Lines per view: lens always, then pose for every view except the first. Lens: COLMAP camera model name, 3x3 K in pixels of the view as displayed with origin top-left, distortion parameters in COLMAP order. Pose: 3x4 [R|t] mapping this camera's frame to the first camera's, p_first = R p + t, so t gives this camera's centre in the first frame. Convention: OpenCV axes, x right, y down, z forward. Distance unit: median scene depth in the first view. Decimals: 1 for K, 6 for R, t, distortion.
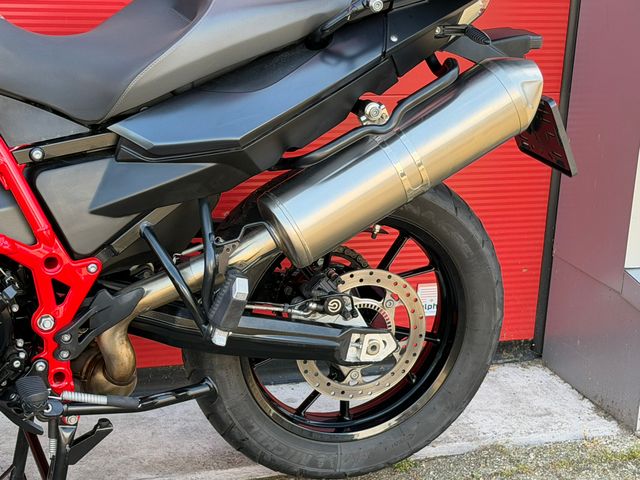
lens RADIAL K [[1483.6, 0, 320.0], [0, 1483.6, 240.0], [0, 0, 1]] dist [0.132101, 0.291422]
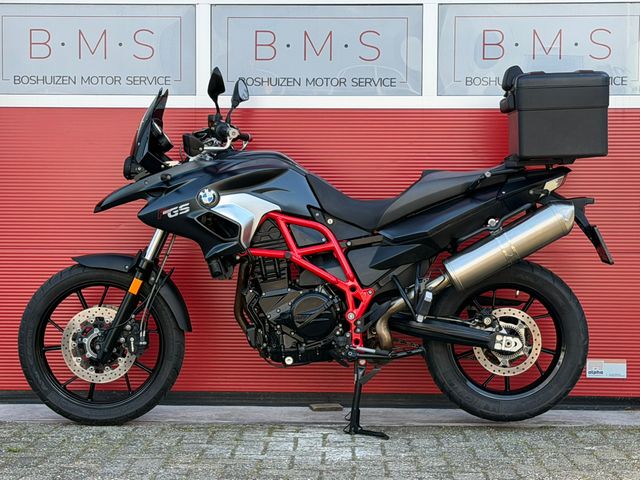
lens RADIAL K [[1509.6, 0, 320.6], [0, 1509.6, 290.6], [0, 0, 1]] dist [0.198967, 0.143003]
pose [[0.927108, -0.031831, -0.373439, 0.651315], [-0.059626, 0.971170, -0.230810, 0.561293], [0.370020, 0.236252, 0.898482, -1.141205]]
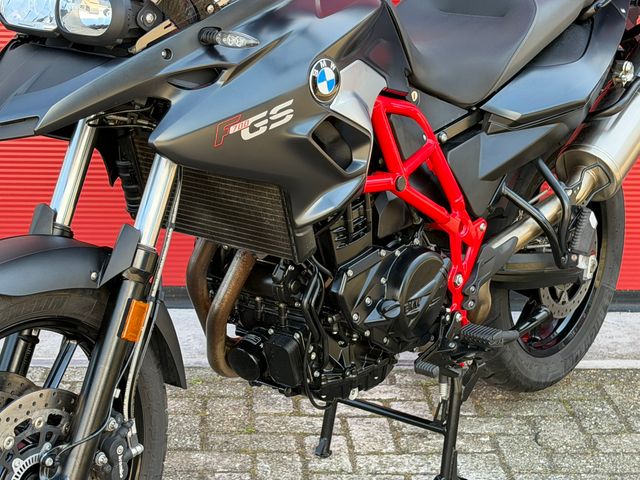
lens RADIAL K [[1481.7, 0, 300.9], [0, 1481.7, 239.5], [0, 0, 1]] dist [0.125441, 0.003545]
pose [[0.861289, -0.177405, 0.476139, -0.837780], [0.194914, 0.980736, 0.012834, -0.014440], [-0.469243, 0.081752, 0.879277, 0.025302]]
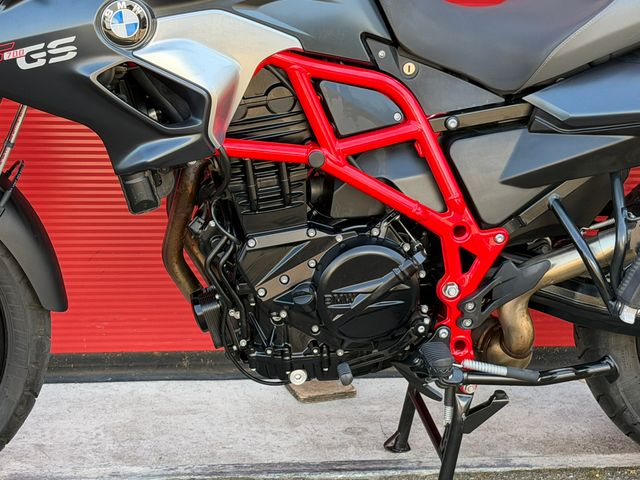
lens RADIAL K [[1483.6, 0, 320.0], [0, 1483.6, 240.0], [0, 0, 1]] dist [0.132101, 0.291422]
pose [[0.978943, 0.044118, -0.199308, -0.071179], [-0.044029, 0.999018, 0.004883, 0.020259], [0.199327, 0.003995, 0.979925, -0.003892]]
